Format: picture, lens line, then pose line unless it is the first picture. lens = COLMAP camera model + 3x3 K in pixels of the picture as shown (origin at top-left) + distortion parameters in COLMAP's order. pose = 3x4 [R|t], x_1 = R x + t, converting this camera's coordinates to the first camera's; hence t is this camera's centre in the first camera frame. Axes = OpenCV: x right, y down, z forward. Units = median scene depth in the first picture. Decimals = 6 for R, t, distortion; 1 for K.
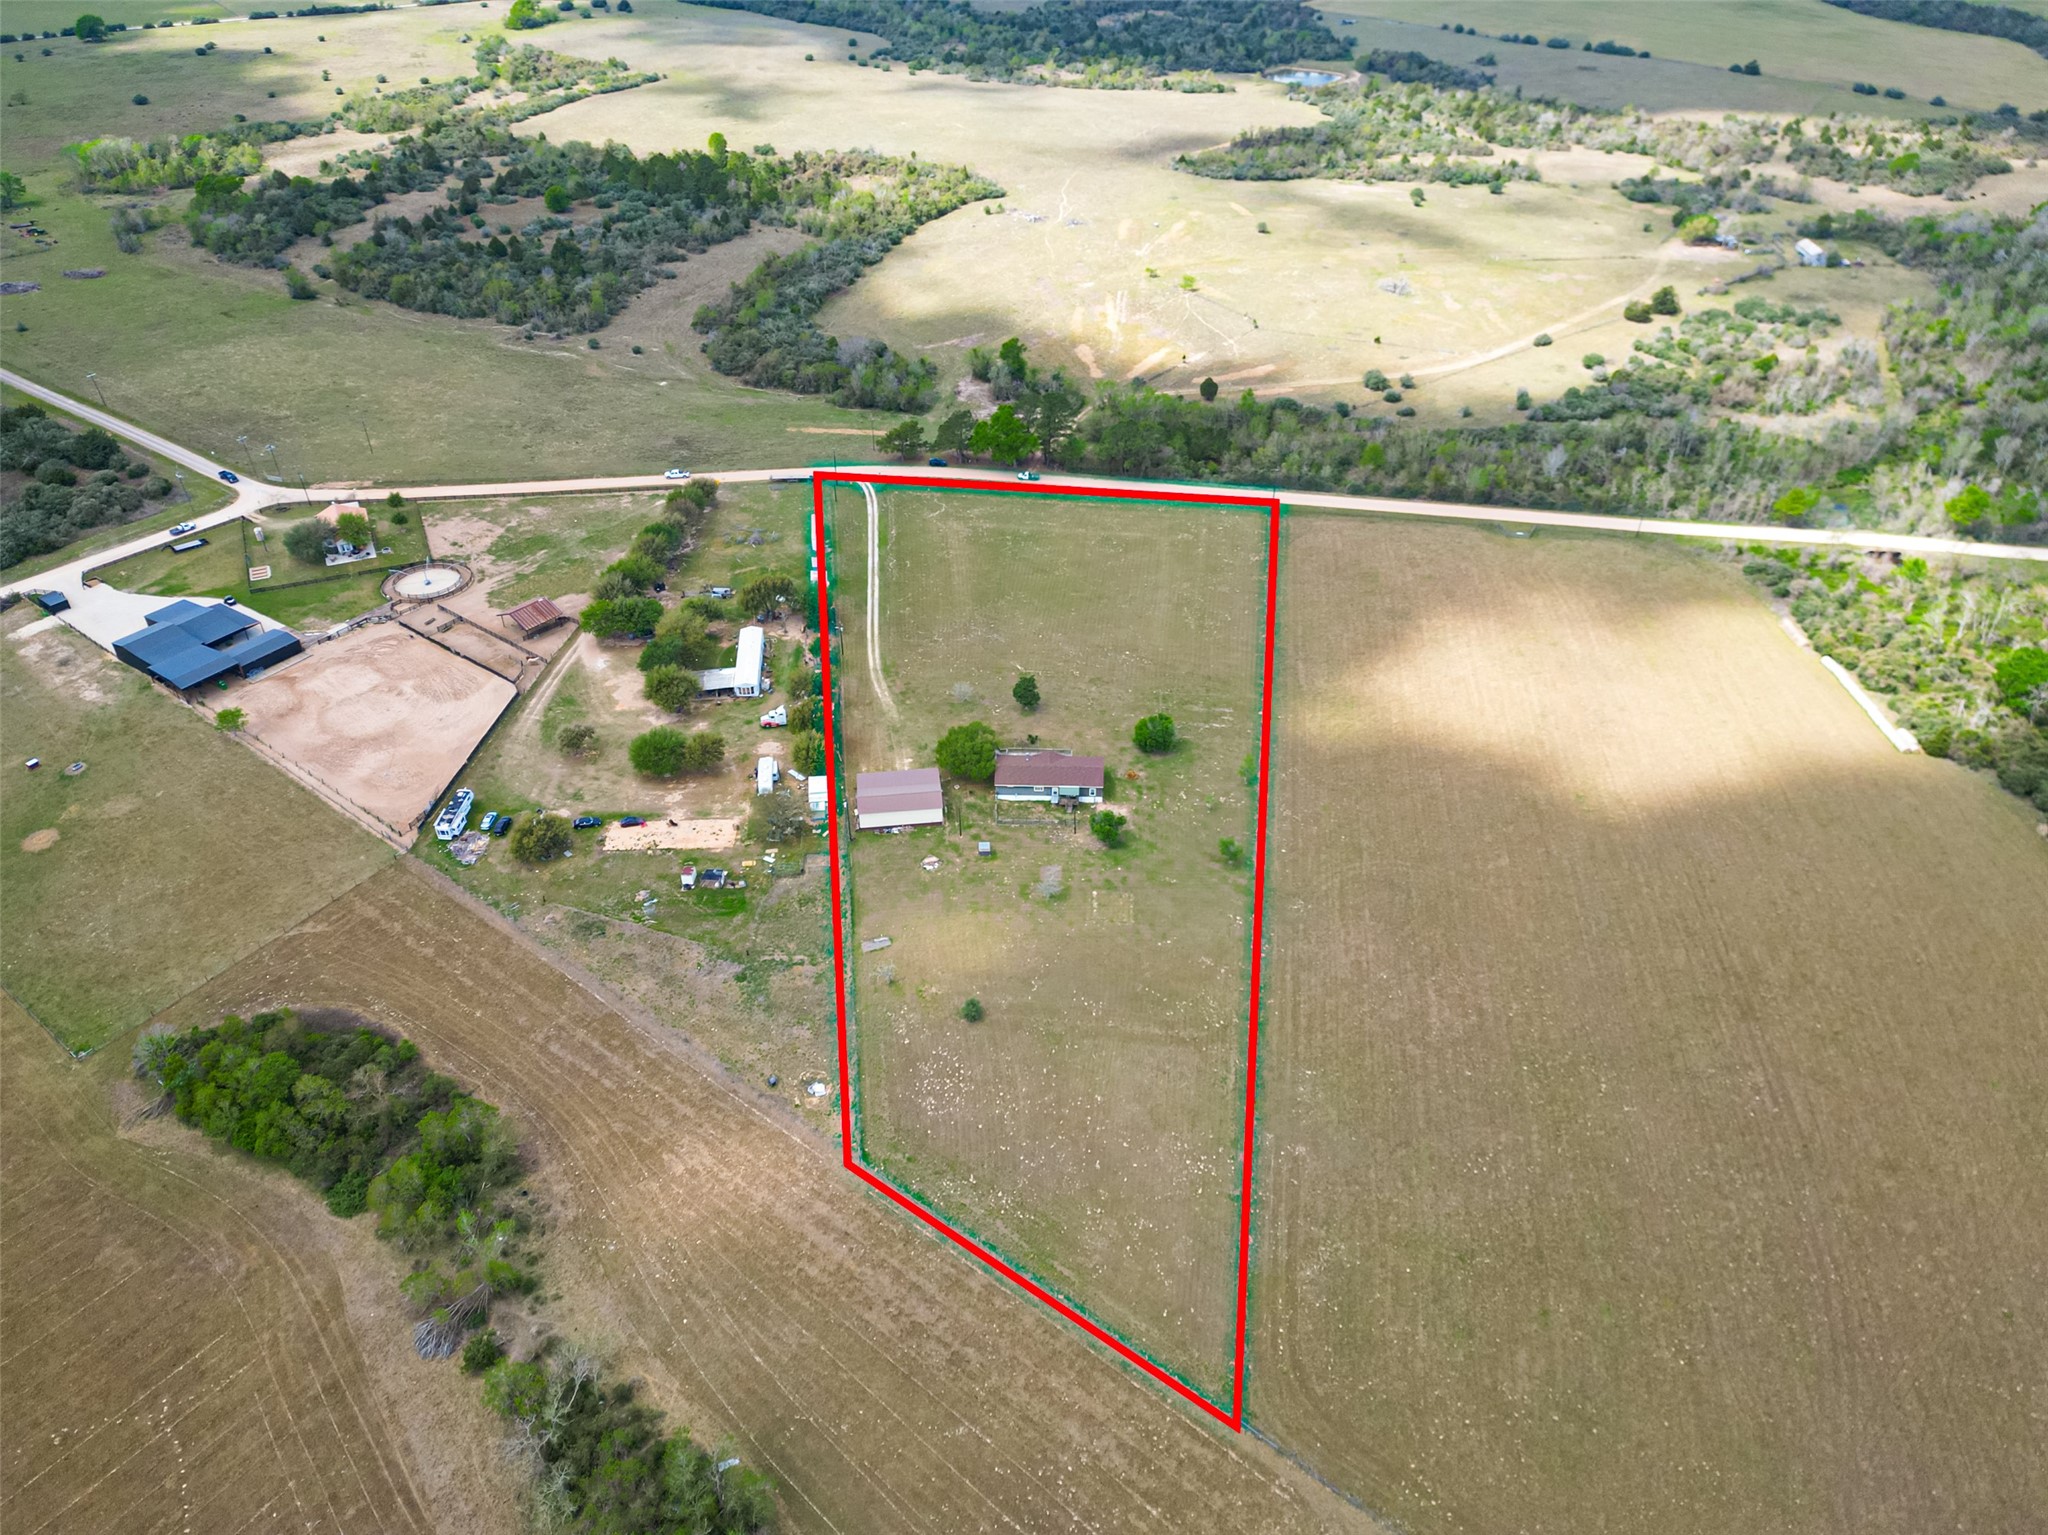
lens RADIAL K [[1429.4, 0, 1021.5], [0, 1429.4, 771.7], [0, 0, 1]] dist [0.073534, -0.068146]
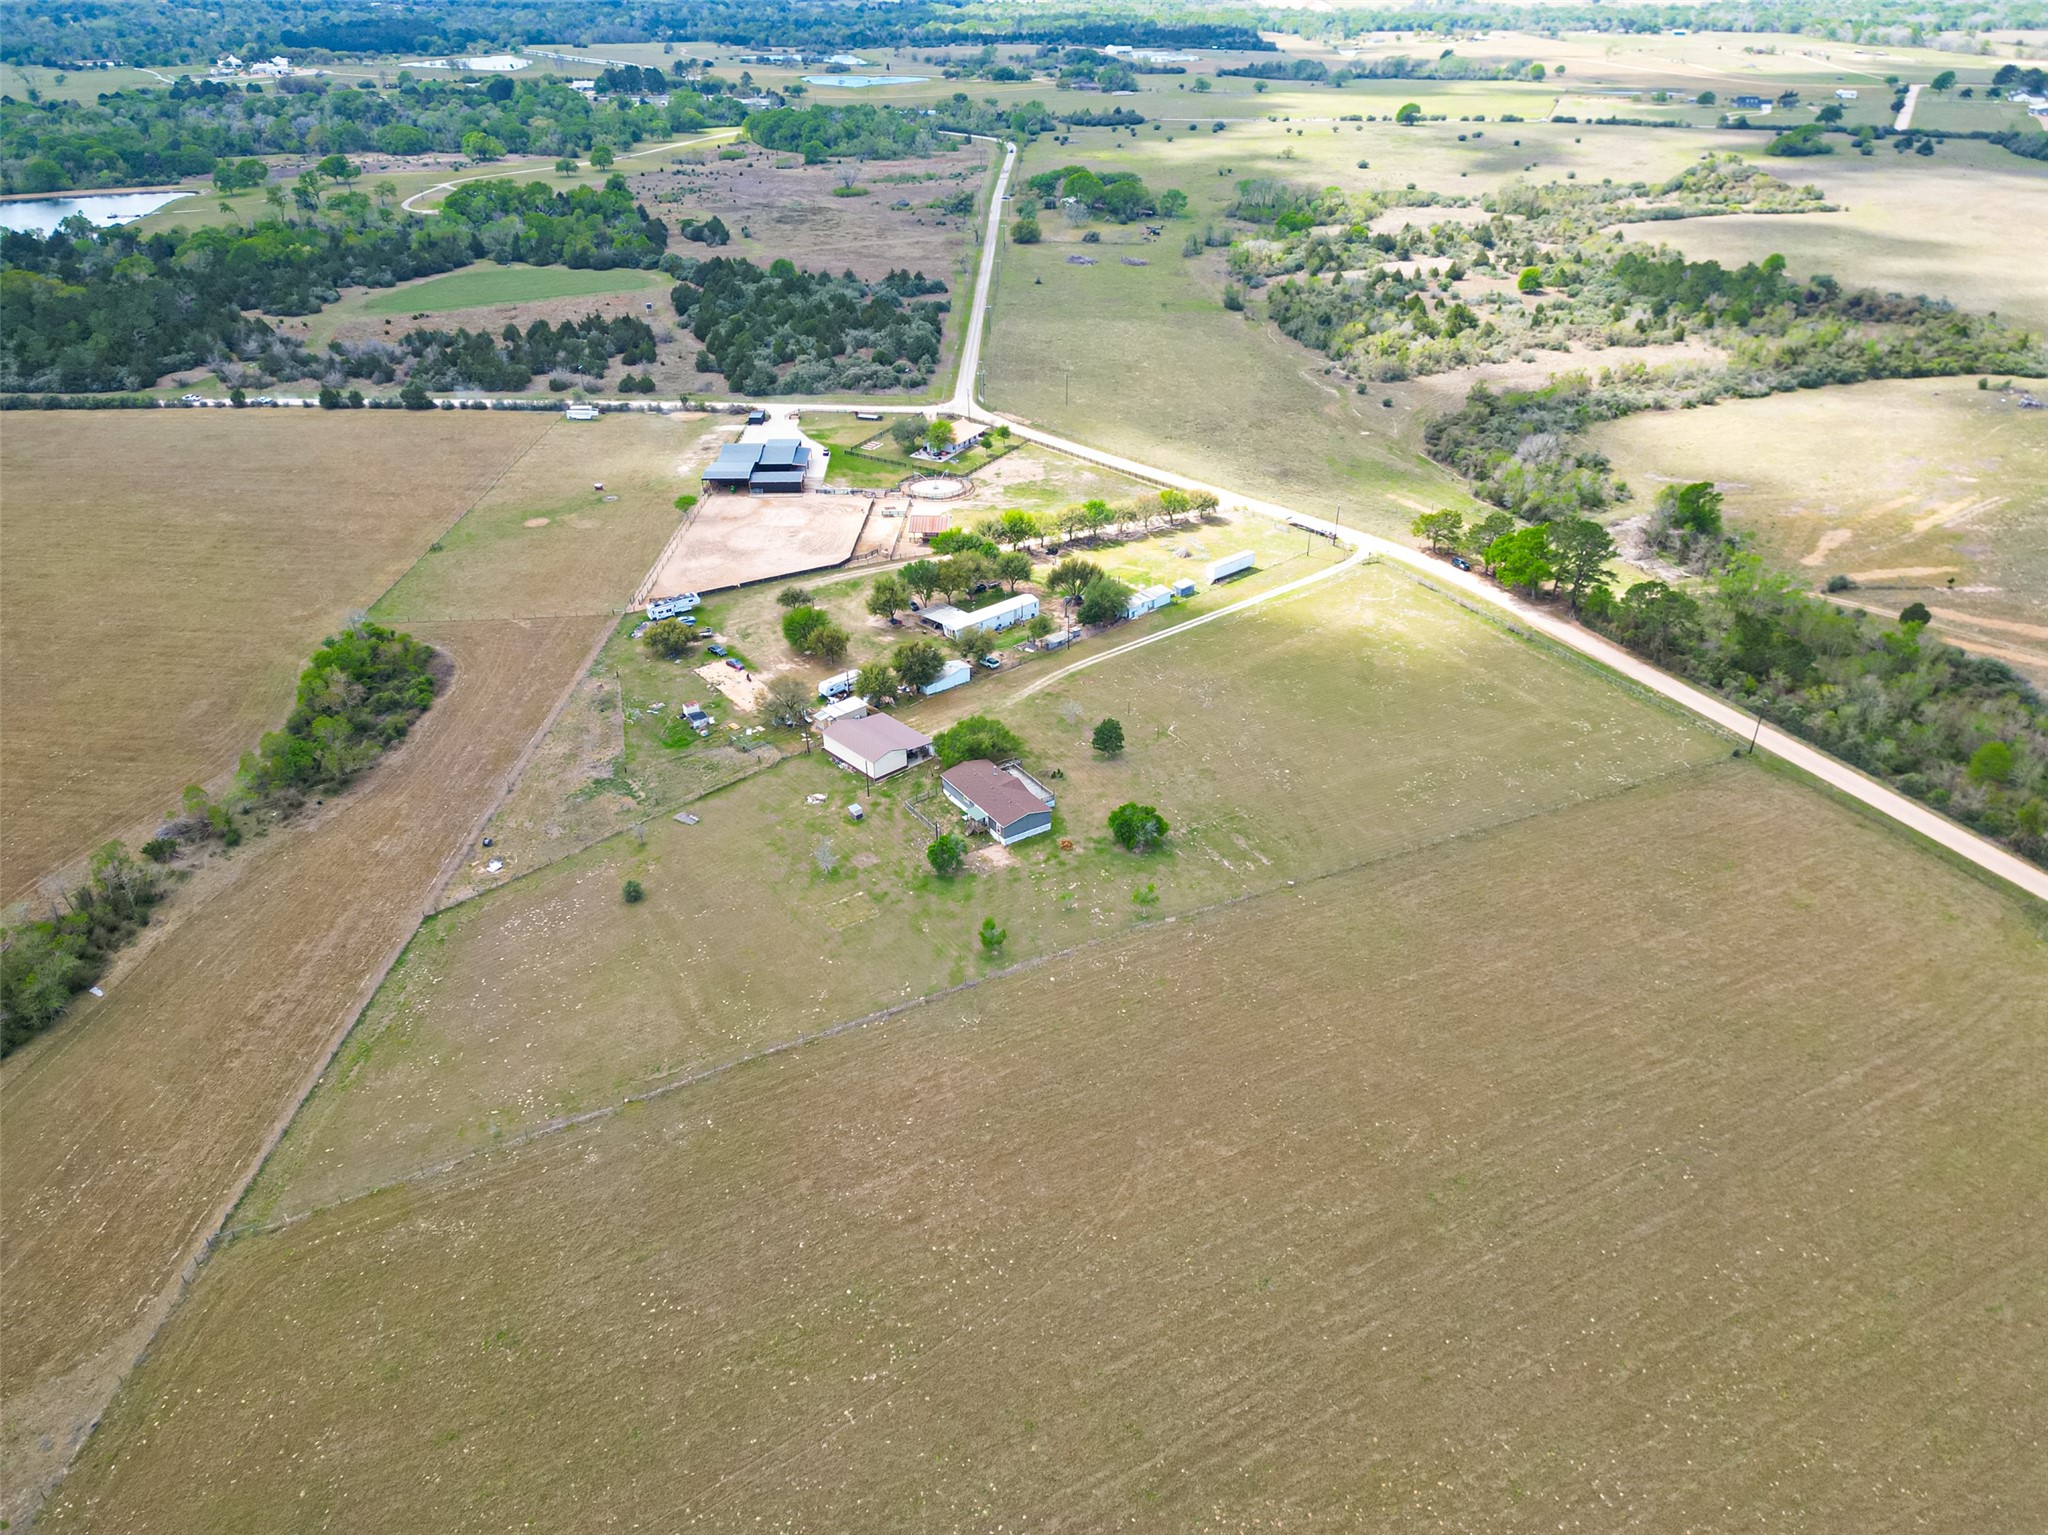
lens RADIAL K [[1429.4, 0, 1021.5], [0, 1429.4, 771.7], [0, 0, 1]] dist [0.073534, -0.068146]
pose [[0.582381, 0.411715, -0.700944, 0.689140], [-0.475449, 0.871914, 0.117111, -0.131629], [0.659380, 0.265060, 0.703535, 0.401674]]
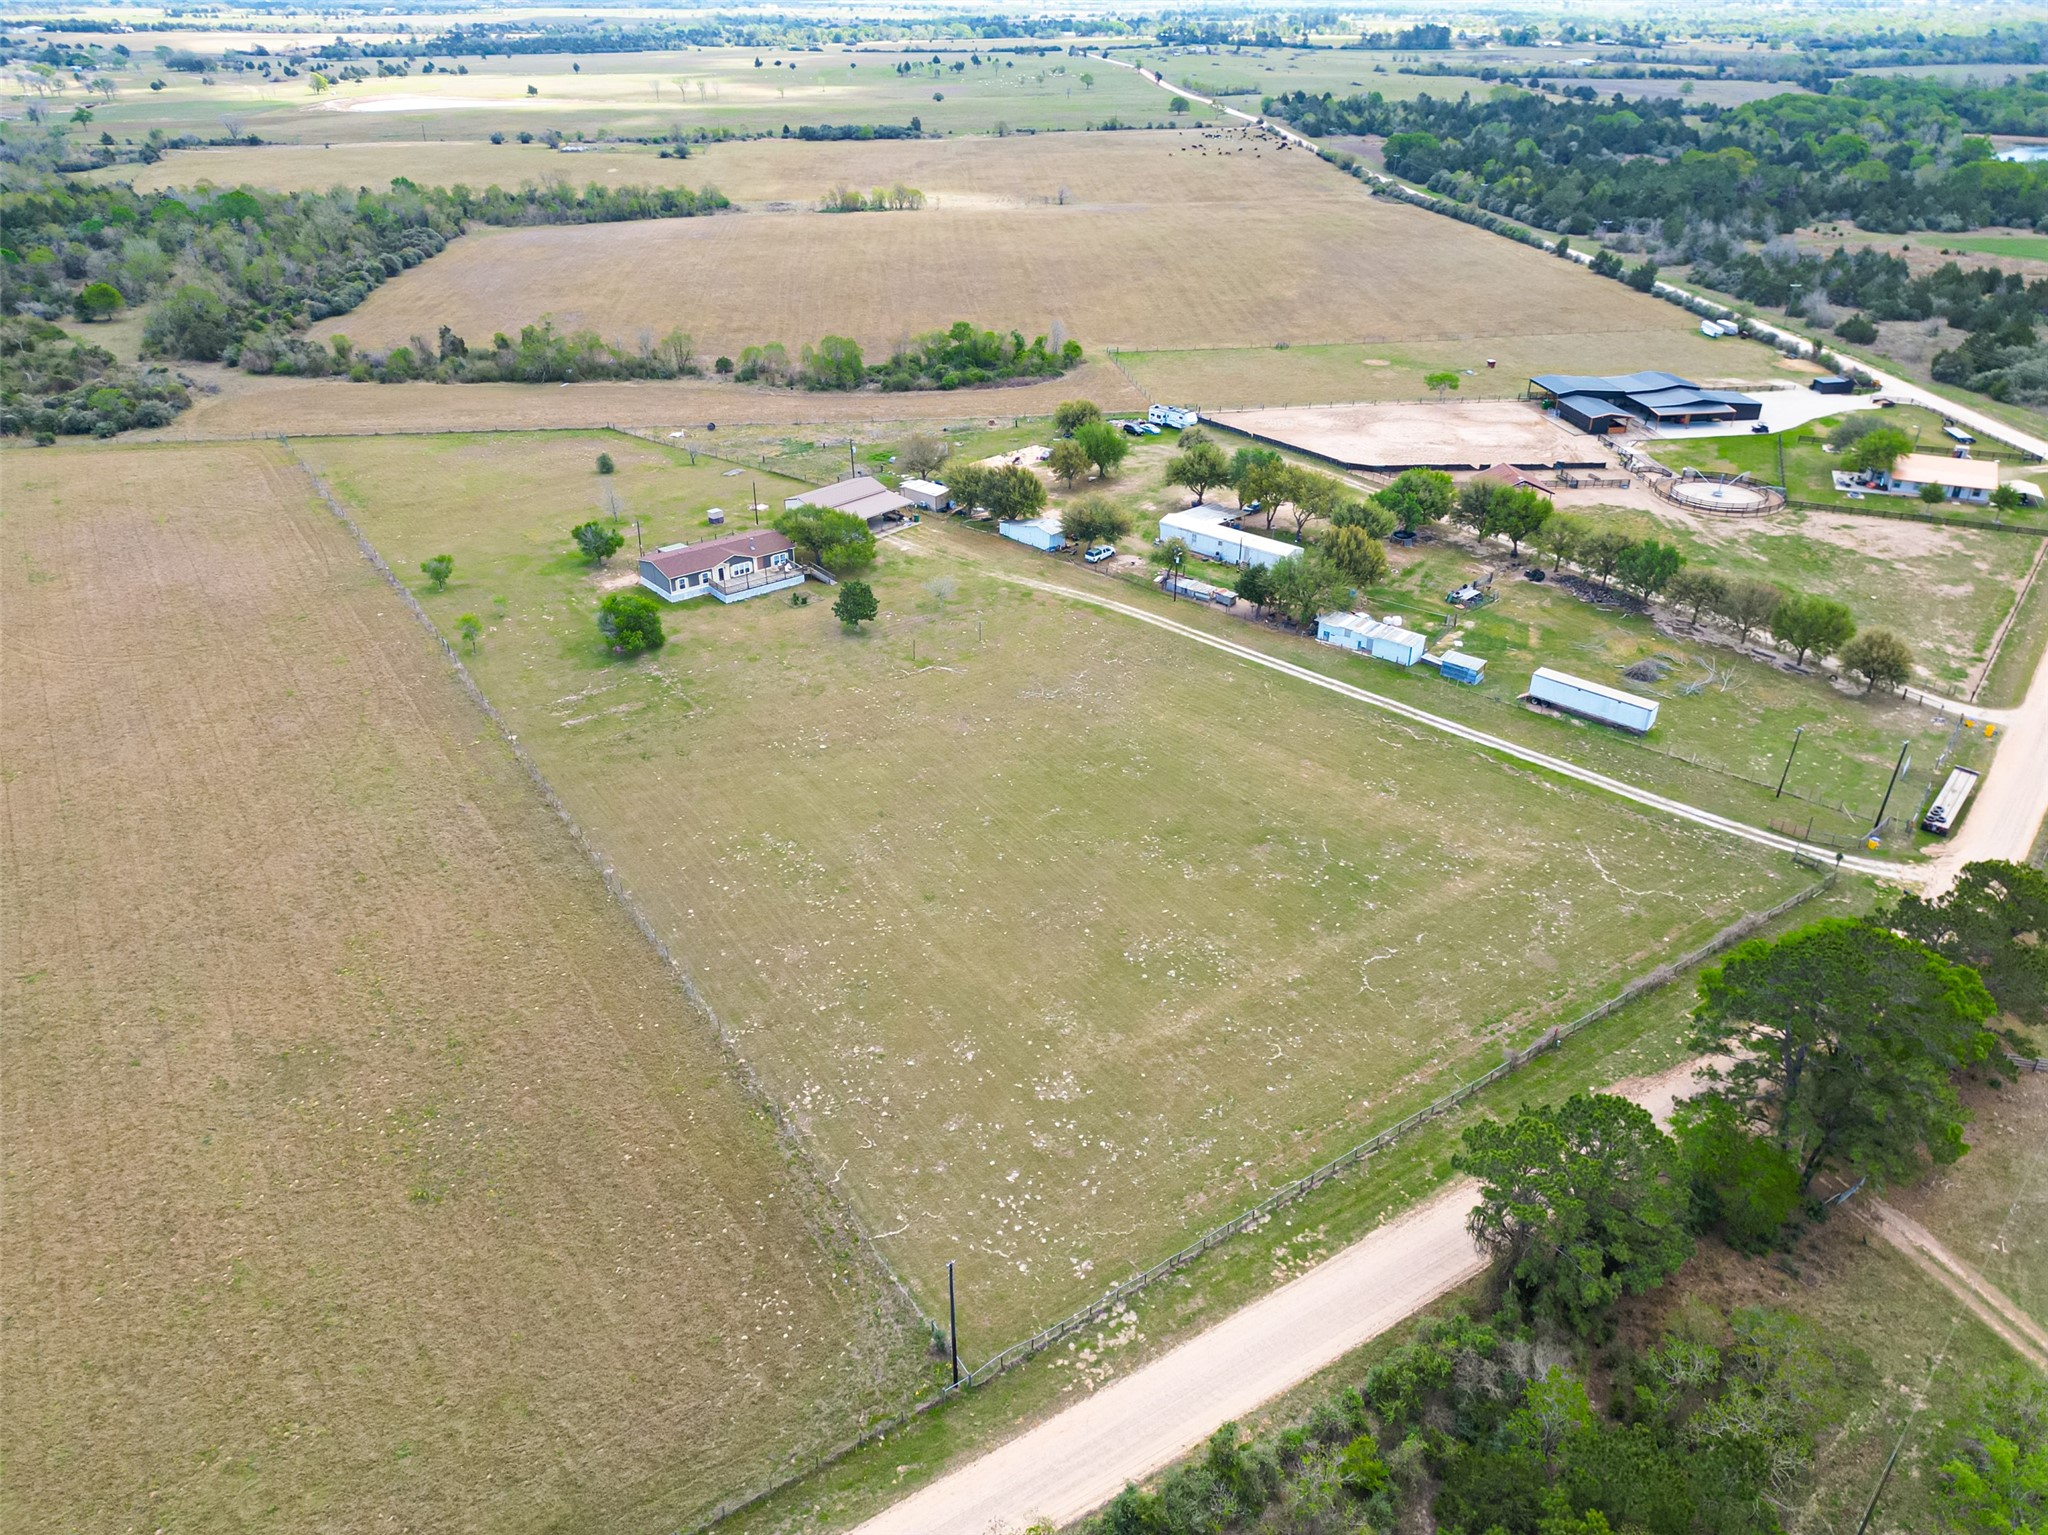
lens RADIAL K [[1429.4, 0, 1021.5], [0, 1429.4, 771.7], [0, 0, 1]] dist [0.073534, -0.068146]
pose [[-0.743144, 0.326575, -0.584025, 0.409634], [-0.393376, 0.492826, 0.776130, -0.641708], [0.541288, 0.806518, -0.237774, 1.448919]]
